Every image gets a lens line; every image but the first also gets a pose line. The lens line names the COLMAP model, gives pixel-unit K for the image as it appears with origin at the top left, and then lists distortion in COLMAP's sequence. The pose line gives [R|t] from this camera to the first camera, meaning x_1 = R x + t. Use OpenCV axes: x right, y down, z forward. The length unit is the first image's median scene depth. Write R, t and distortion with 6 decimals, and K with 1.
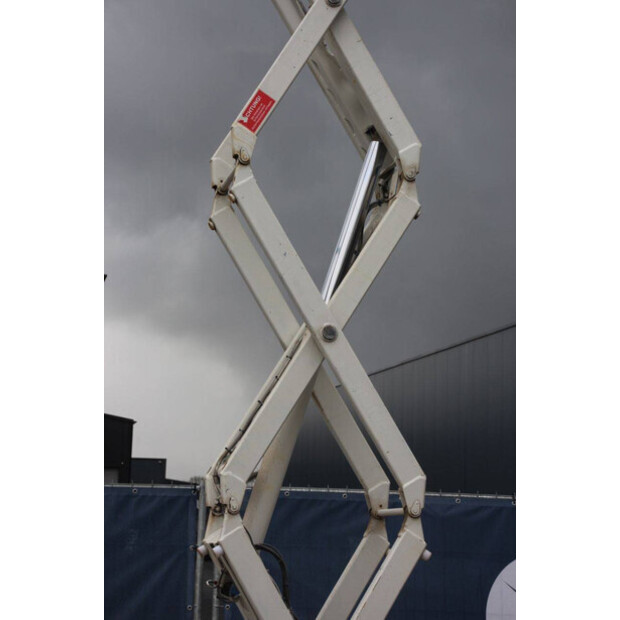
lens RADIAL K [[1462.2, 0, 310.0], [0, 1462.2, 310.0], [0, 0, 1]] dist [0.400603, 0.439657]
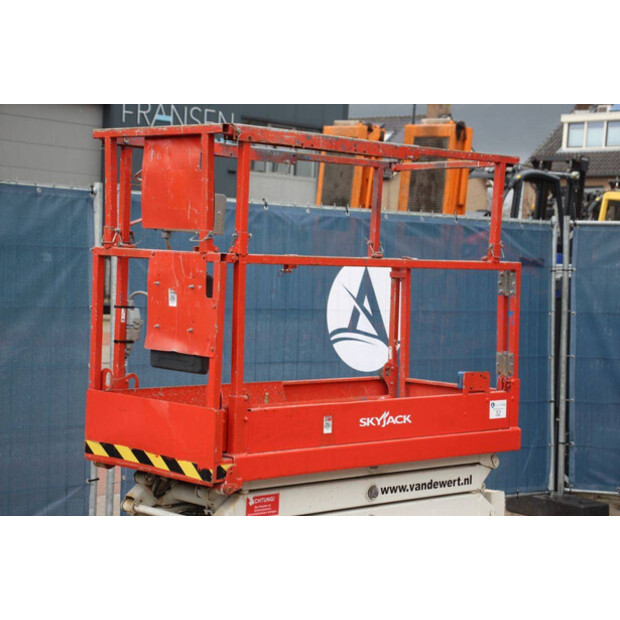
lens RADIAL K [[1388.1, 0, 310.0], [0, 1388.1, 310.0], [0, 0, 1]] dist [0.368606, 0.423890]
pose [[0.857458, -0.005858, 0.514521, -0.438009], [-0.103325, 0.977607, 0.183324, 0.013321], [-0.504074, -0.210356, 0.837652, 0.136044]]
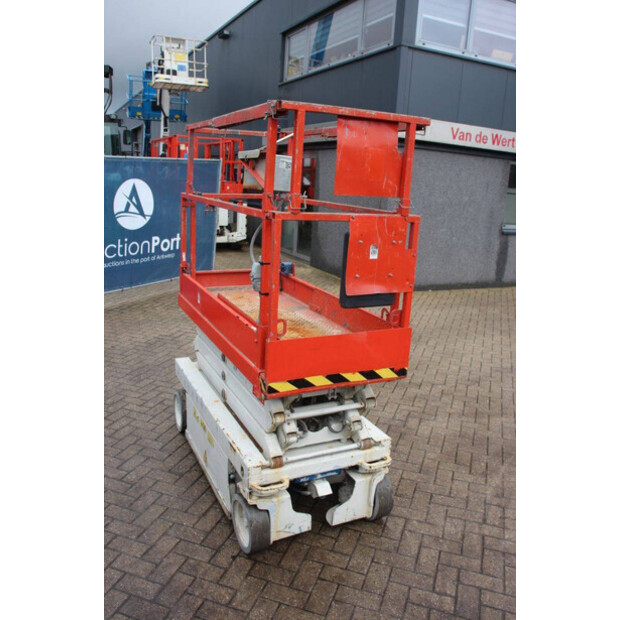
lens RADIAL K [[540.5, 0, 310.0], [0, 540.5, 310.0], [0, 0, 1]] dist [-0.177431, 0.205361]
pose [[-0.225290, -0.266414, 0.937160, -0.454937], [-0.205223, 0.953283, 0.221662, 0.102420], [-0.952433, -0.142388, -0.269439, 0.821112]]
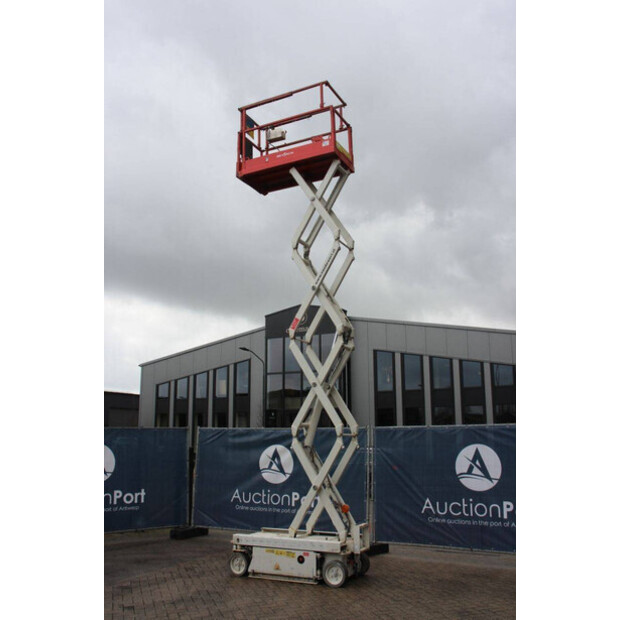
lens RADIAL K [[587.6, 0, 310.0], [0, 587.6, 310.0], [0, 0, 1]] dist [-0.134846, 0.198683]
pose [[0.768200, -0.164670, -0.618670, 0.661060], [0.118109, 0.986220, -0.115845, 0.001350], [0.629221, 0.015922, 0.777064, -0.061266]]
